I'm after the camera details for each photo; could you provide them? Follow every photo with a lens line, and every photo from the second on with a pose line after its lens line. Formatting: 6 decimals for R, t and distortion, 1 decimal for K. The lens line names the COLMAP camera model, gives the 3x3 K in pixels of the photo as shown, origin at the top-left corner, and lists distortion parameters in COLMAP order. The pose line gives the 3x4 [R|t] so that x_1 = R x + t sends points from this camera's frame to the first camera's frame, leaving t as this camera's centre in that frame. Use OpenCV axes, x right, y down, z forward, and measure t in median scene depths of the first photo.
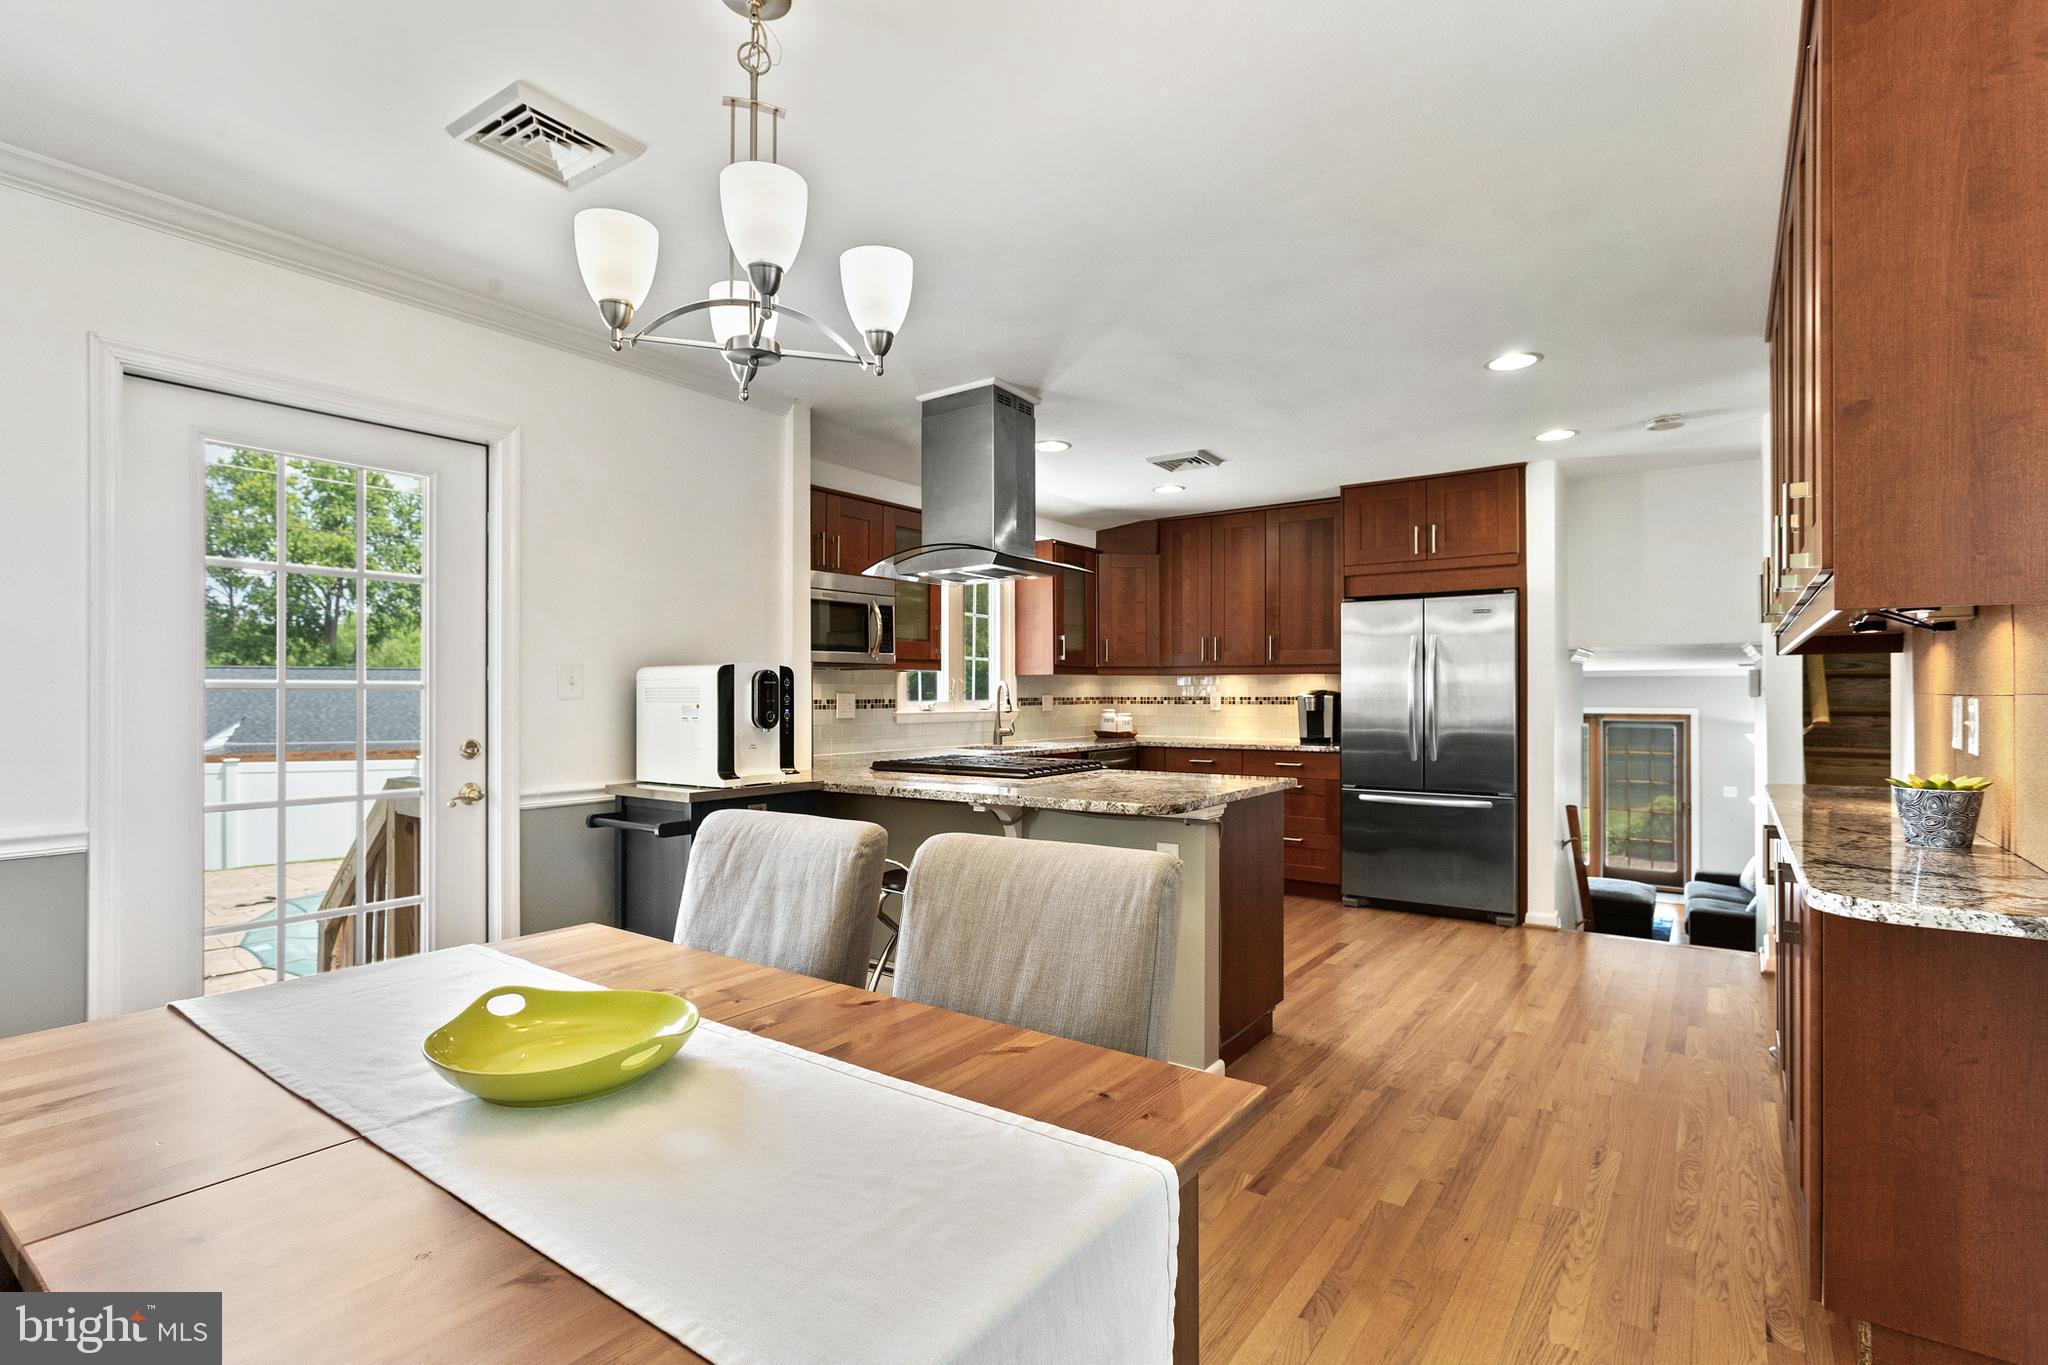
lens RADIAL K [[980.8, 0, 1034.3], [0, 980.8, 680.7], [0, 0, 1]] dist [-0.012518, -0.000368]
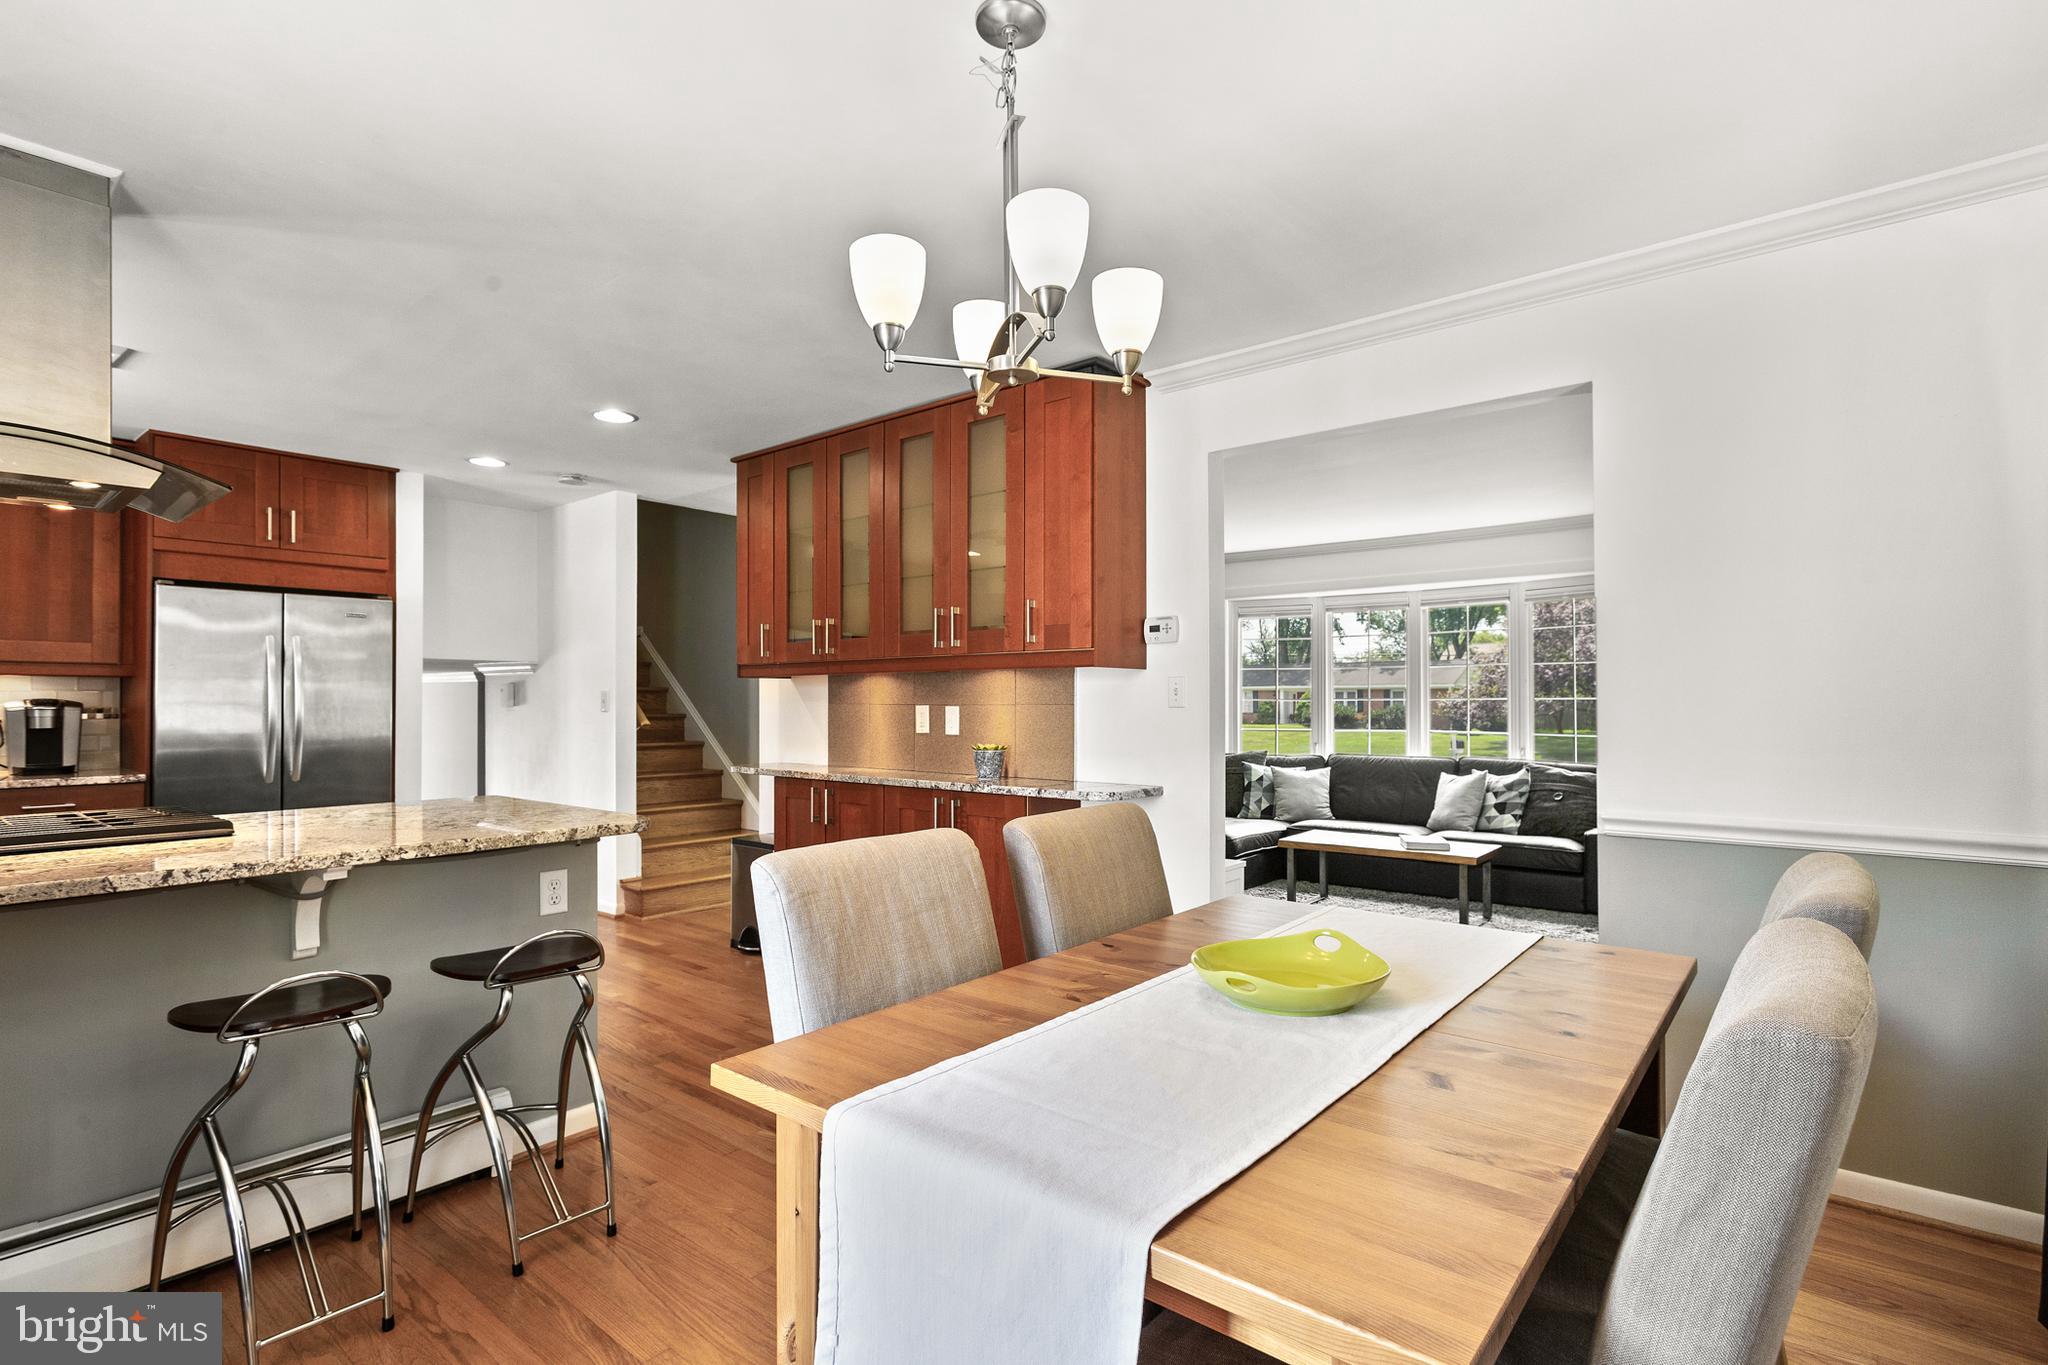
lens RADIAL K [[980.8, 0, 1020.7], [0, 980.8, 697.8], [0, 0, 1]] dist [-0.012518, -0.000368]
pose [[0.078537, 0.003640, 0.996905, -0.417078], [-0.010532, 0.999941, -0.002821, 0.003352], [-0.996856, -0.010278, 0.078570, 0.291410]]
